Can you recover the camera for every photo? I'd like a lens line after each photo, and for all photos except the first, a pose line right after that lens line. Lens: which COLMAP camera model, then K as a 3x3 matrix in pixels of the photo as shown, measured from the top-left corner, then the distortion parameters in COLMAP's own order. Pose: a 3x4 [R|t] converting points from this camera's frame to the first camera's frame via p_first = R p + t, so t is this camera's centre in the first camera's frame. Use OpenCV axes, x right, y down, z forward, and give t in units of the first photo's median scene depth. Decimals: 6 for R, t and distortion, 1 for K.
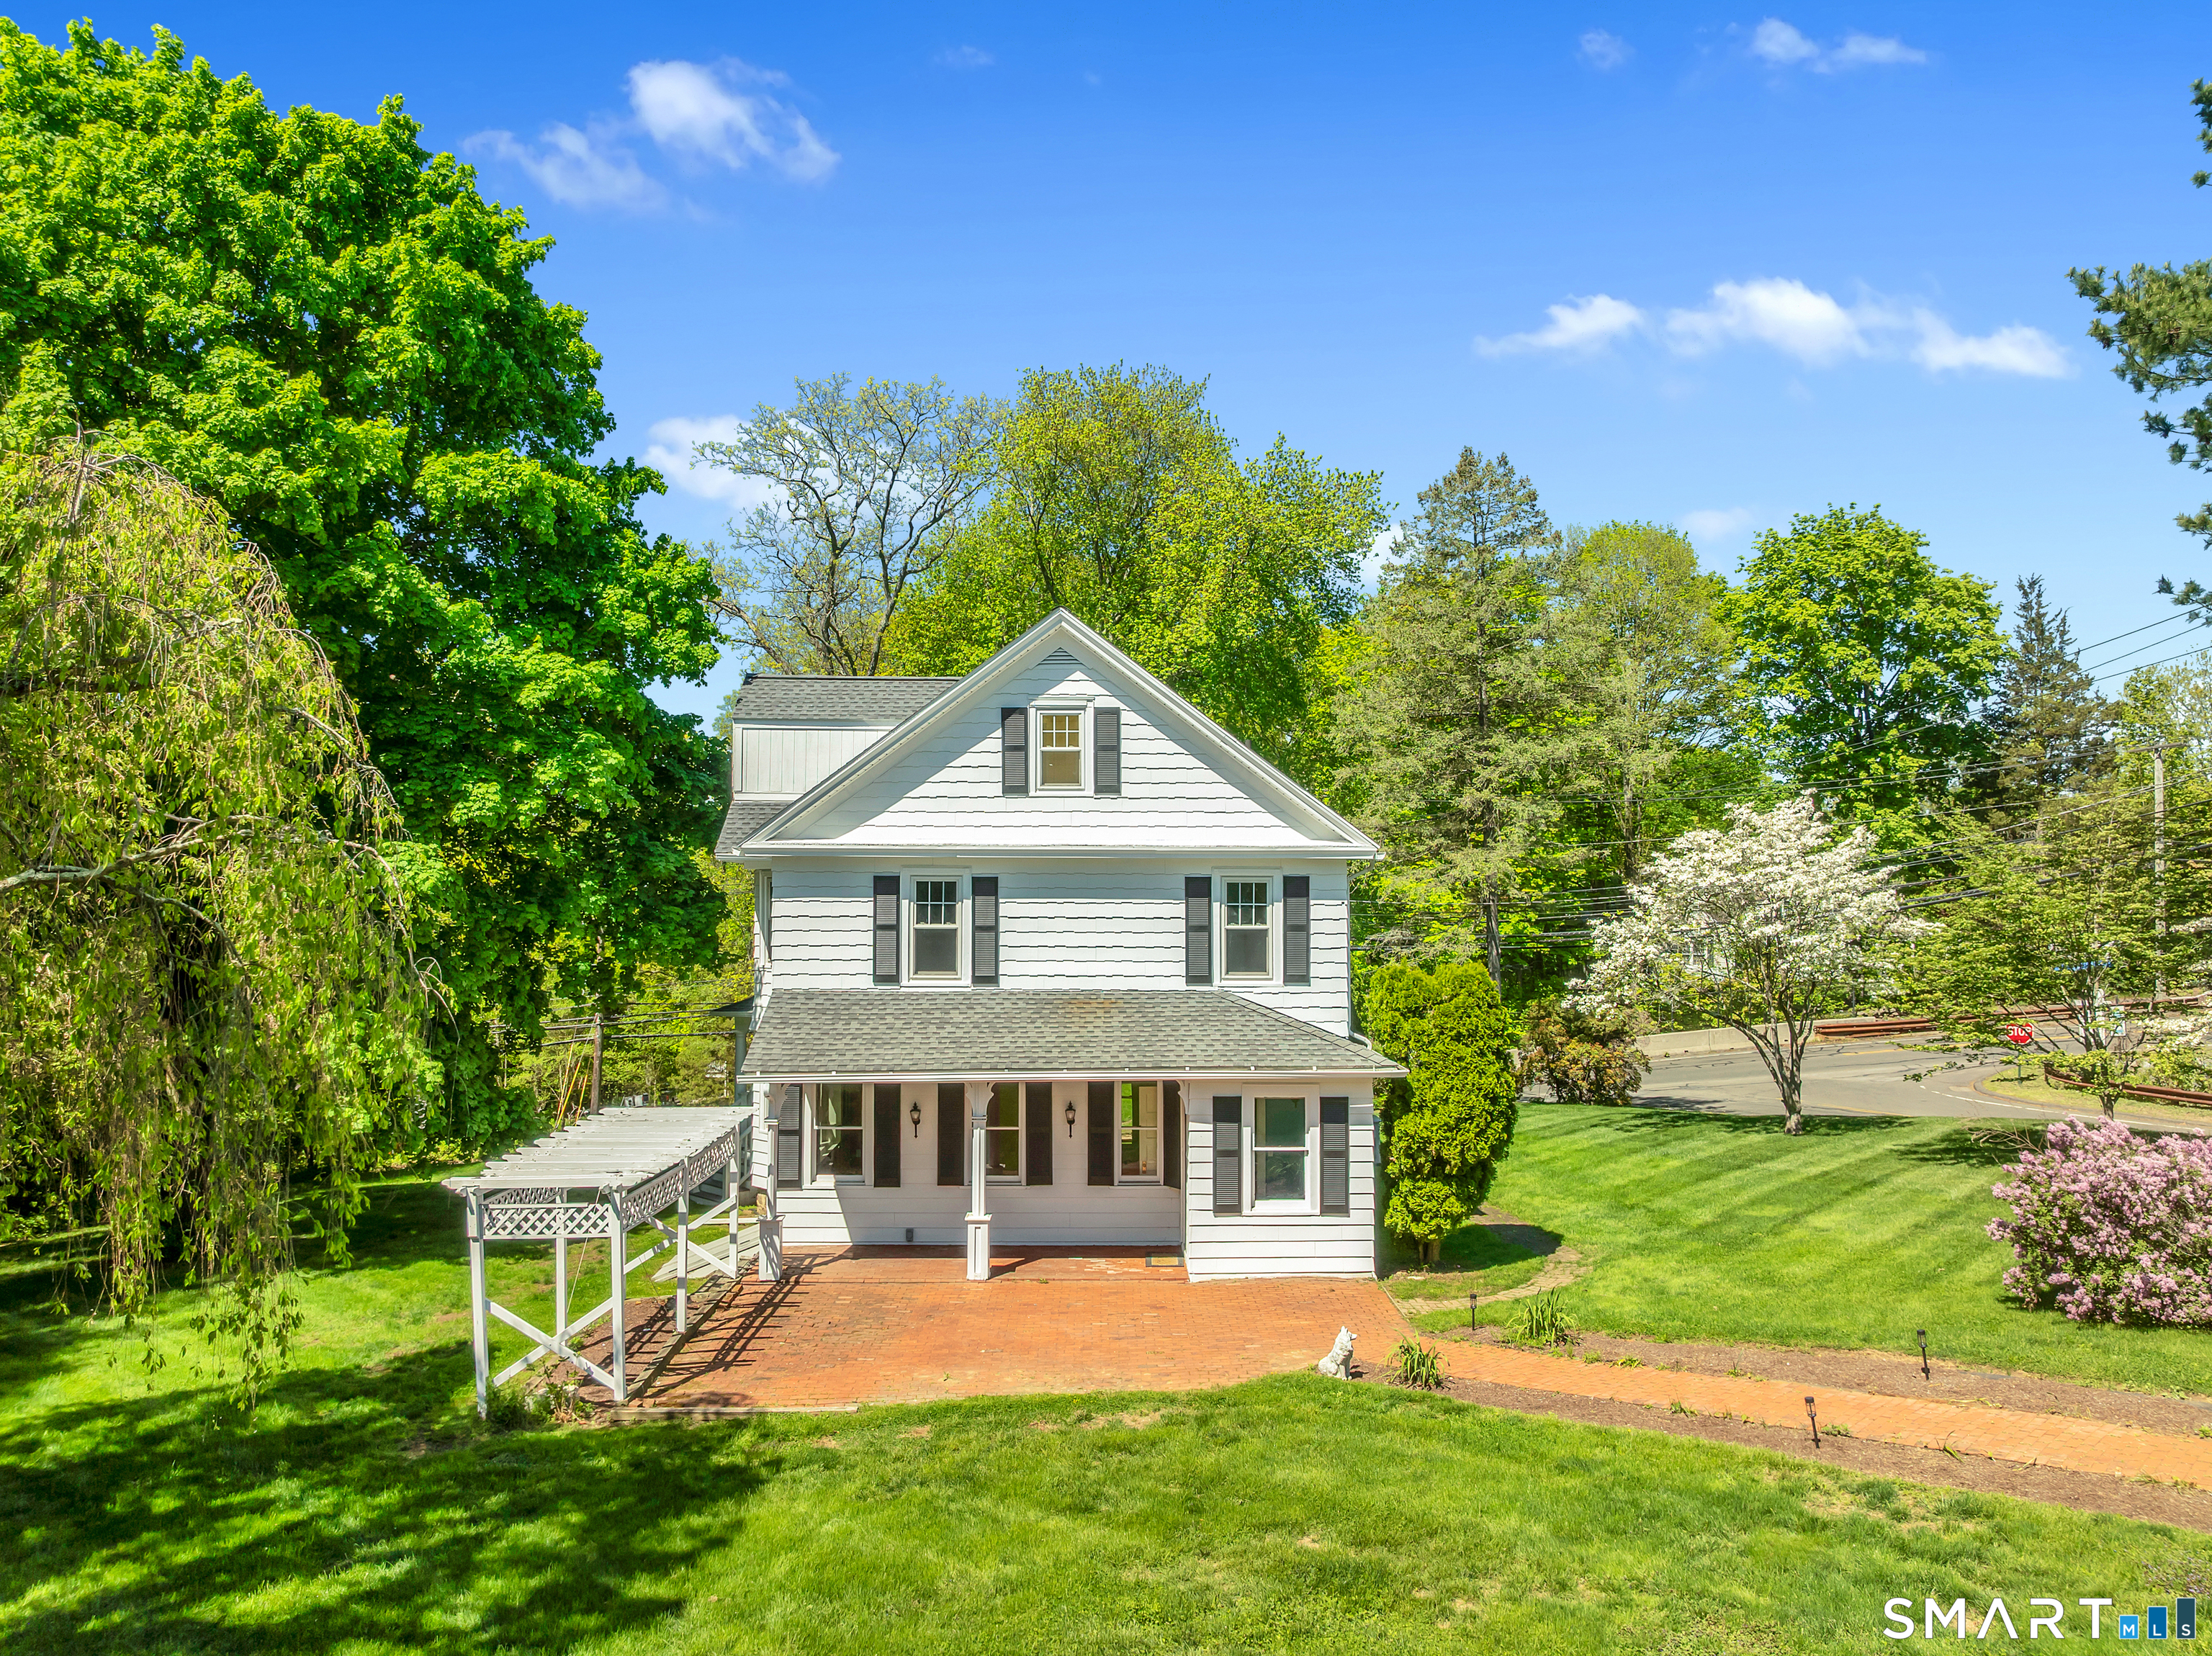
lens RADIAL K [[1576.0, 0, 1106.0], [0, 1576.0, 828.0], [0, 0, 1]] dist [-0.025061, -0.006535]
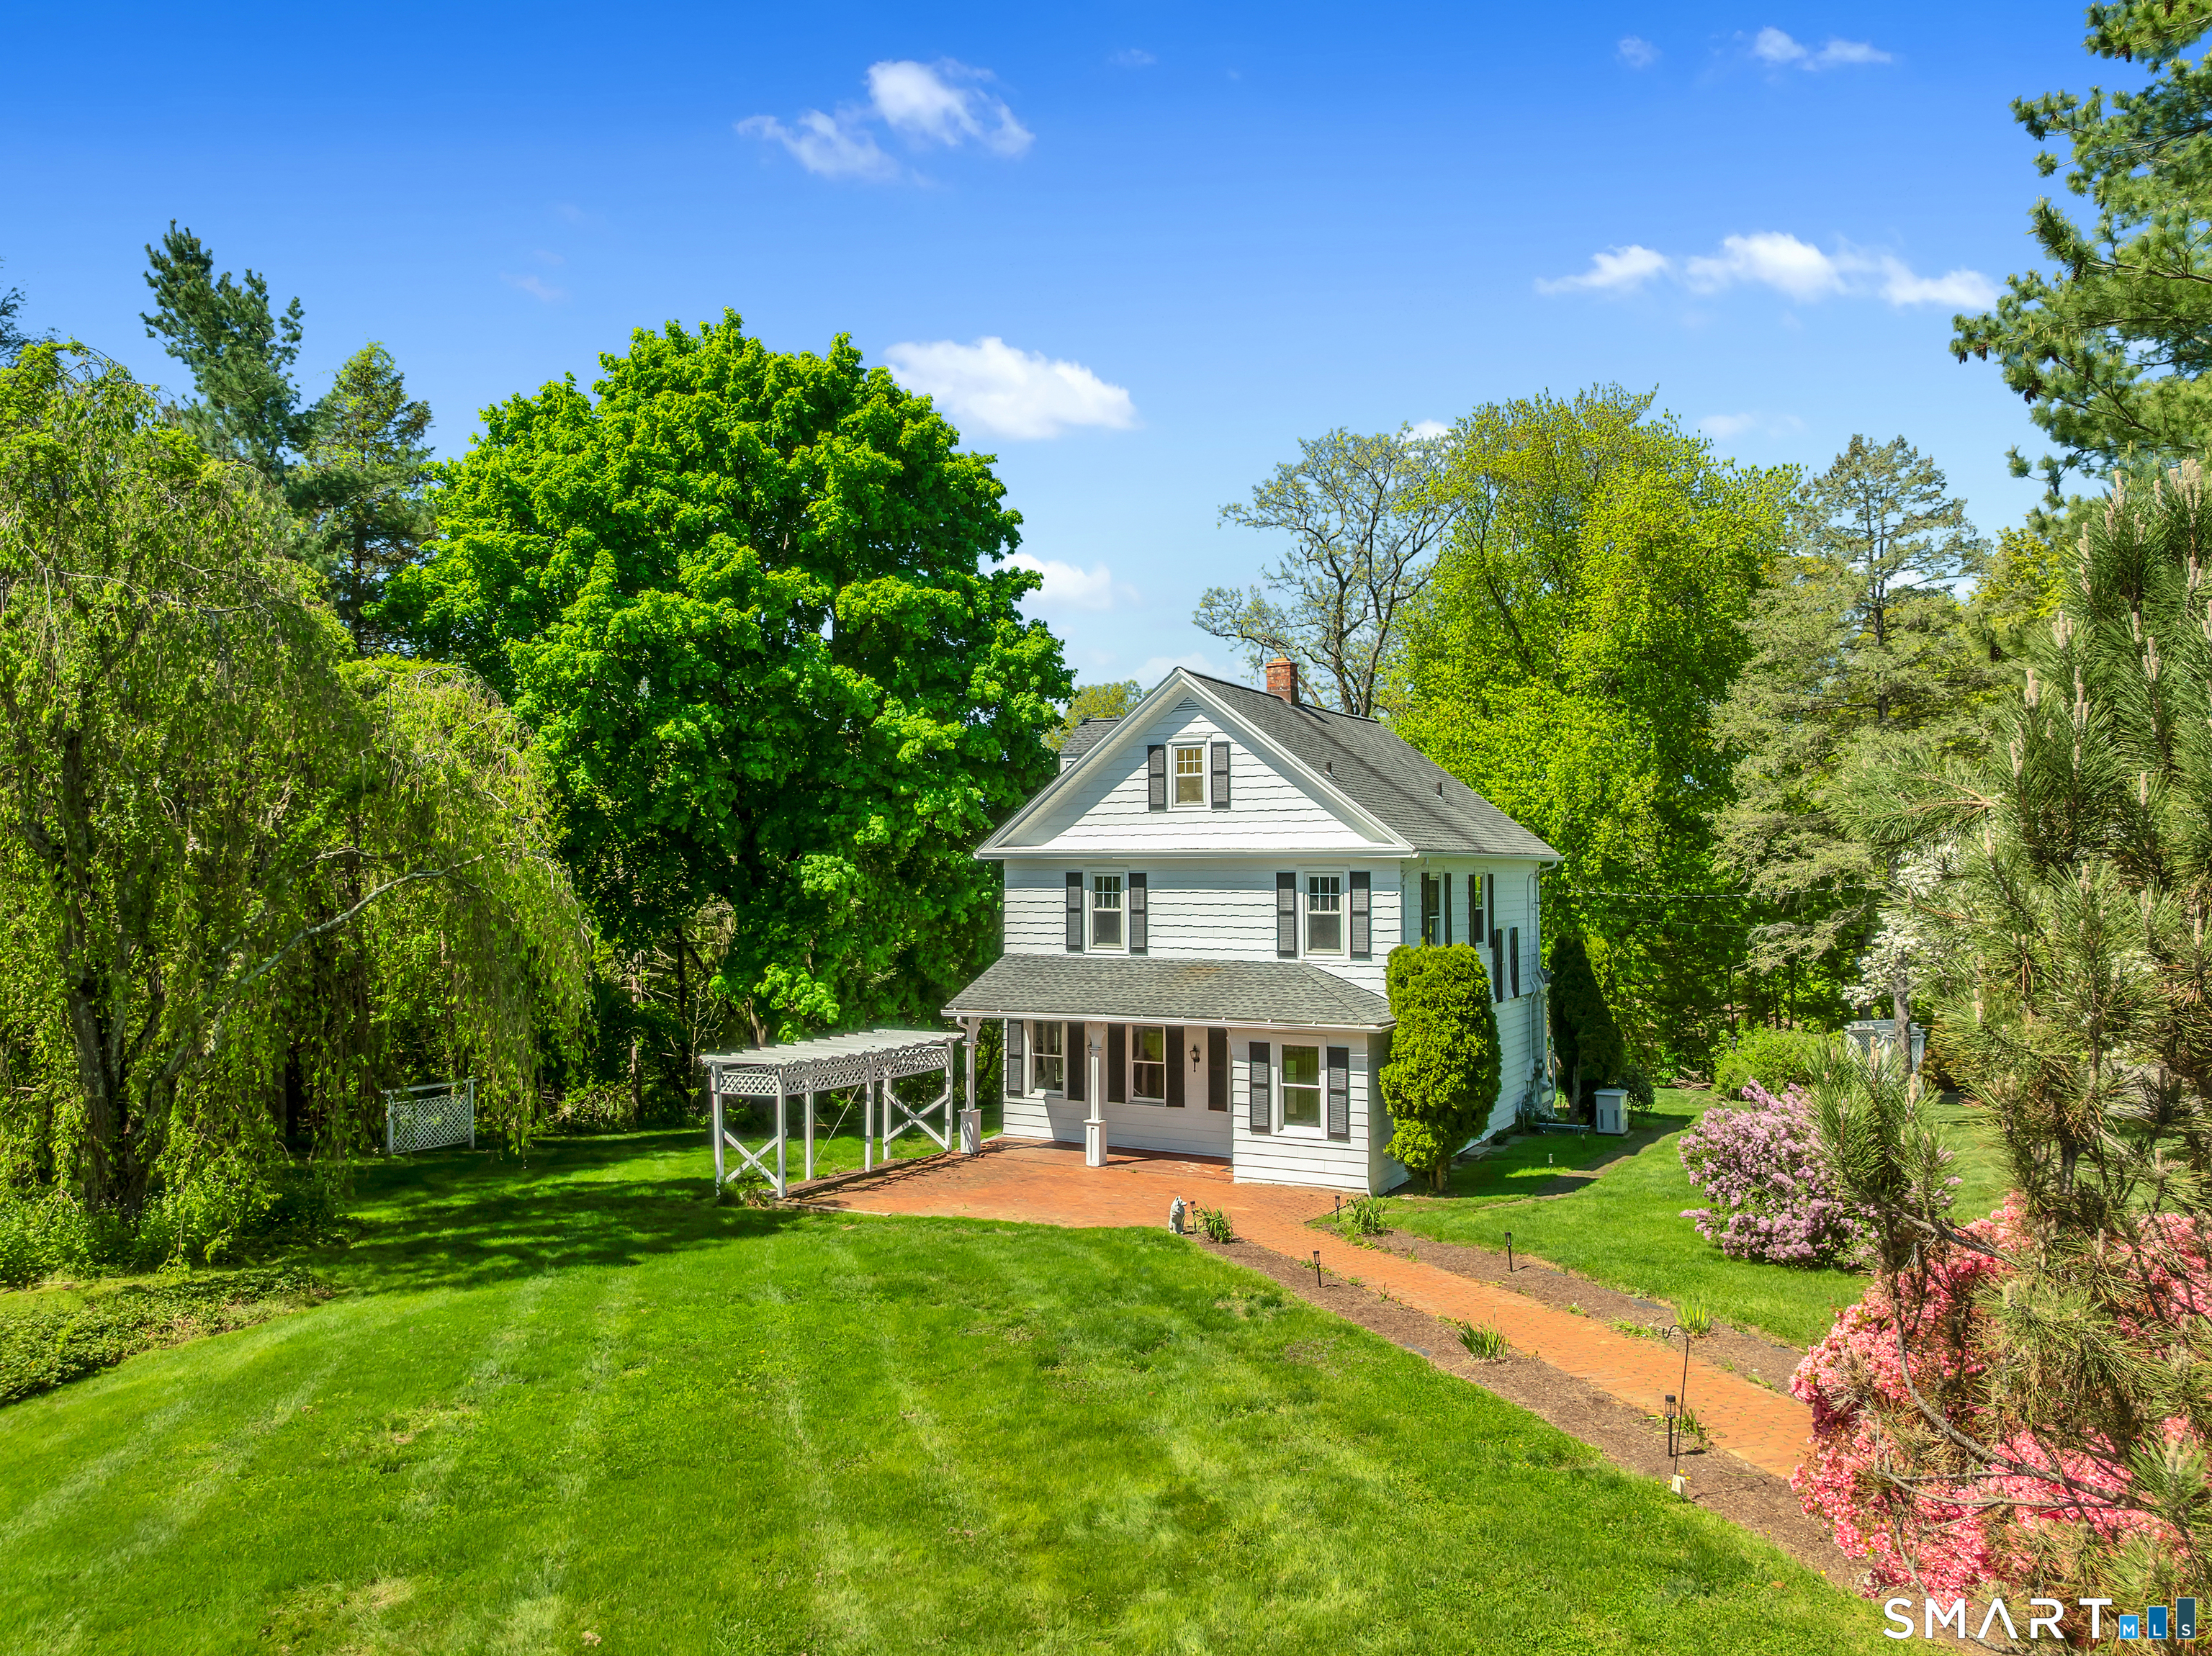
lens RADIAL K [[1576.0, 0, 1106.0], [0, 1576.0, 828.0], [0, 0, 1]] dist [-0.025061, -0.006535]
pose [[0.867234, -0.016235, -0.497636, 0.563375], [0.017798, 0.999840, -0.001603, -0.005321], [0.497582, -0.007467, 0.867385, -0.168661]]
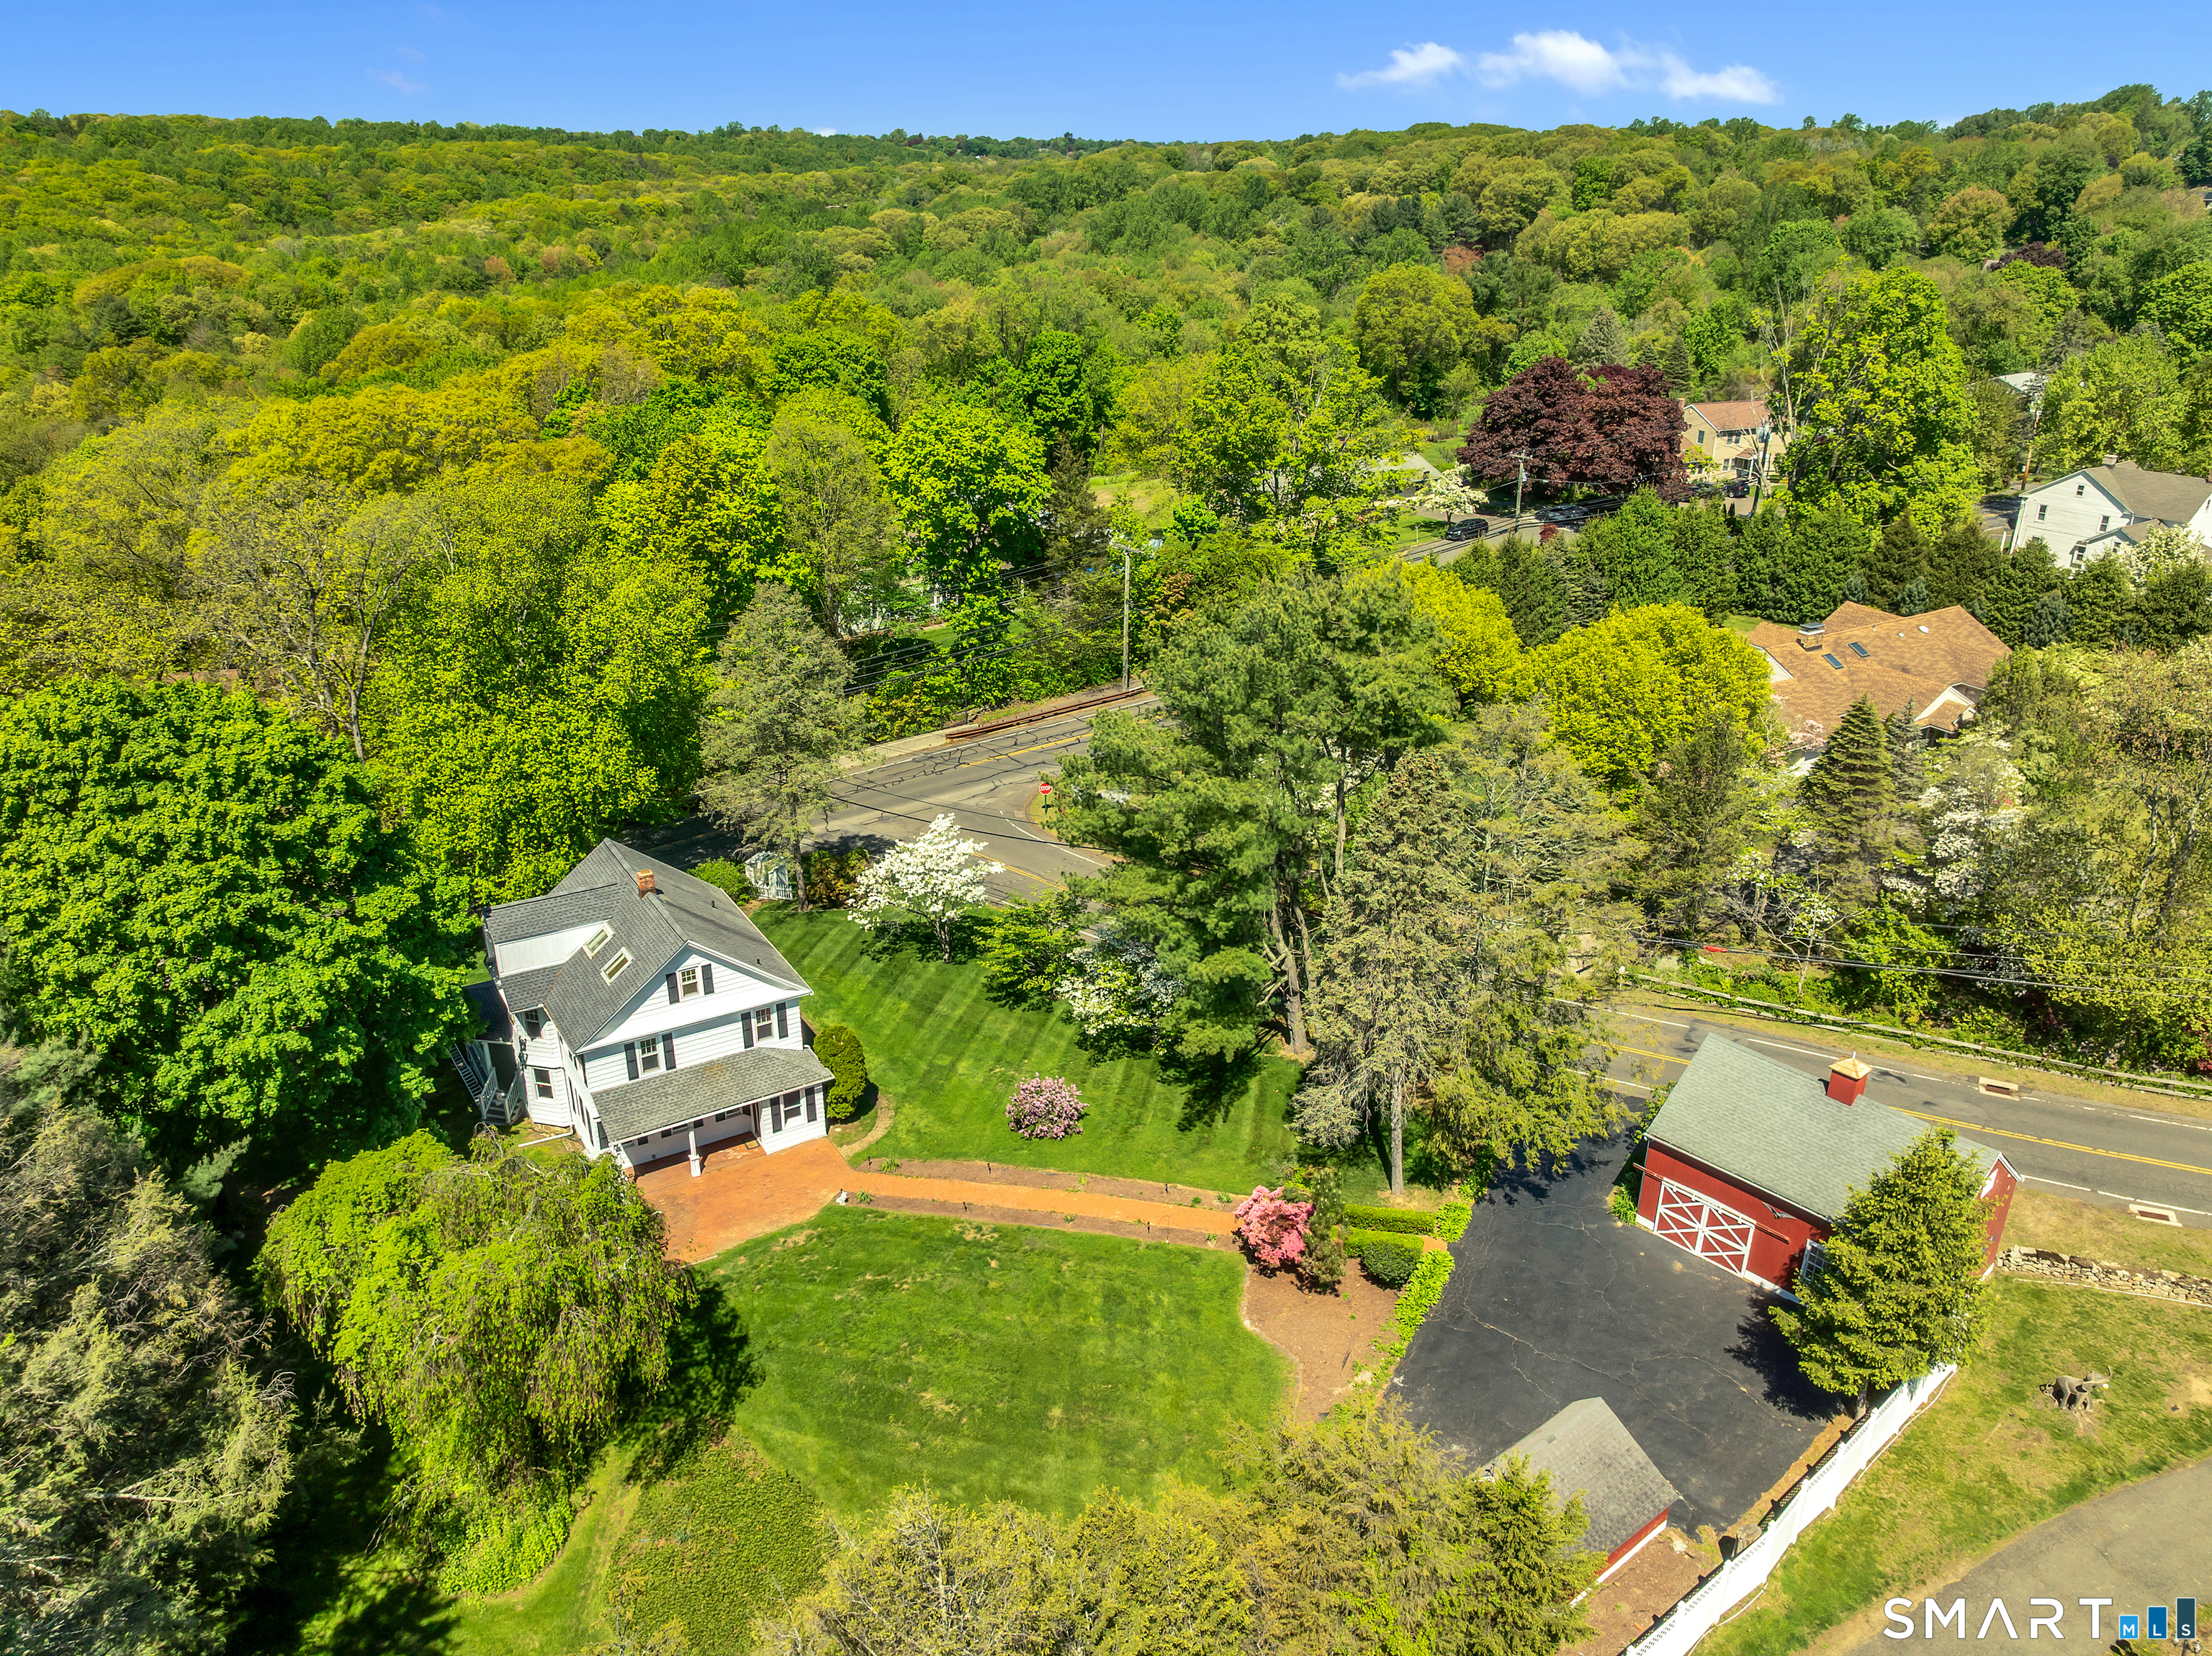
lens RADIAL K [[1576.0, 0, 1106.0], [0, 1576.0, 828.0], [0, 0, 1]] dist [-0.025061, -0.006535]
pose [[0.862400, -0.197116, 0.466274, -0.595832], [-0.017614, 0.908834, 0.416786, -1.375183], [-0.505921, -0.367649, 0.780307, -1.272797]]
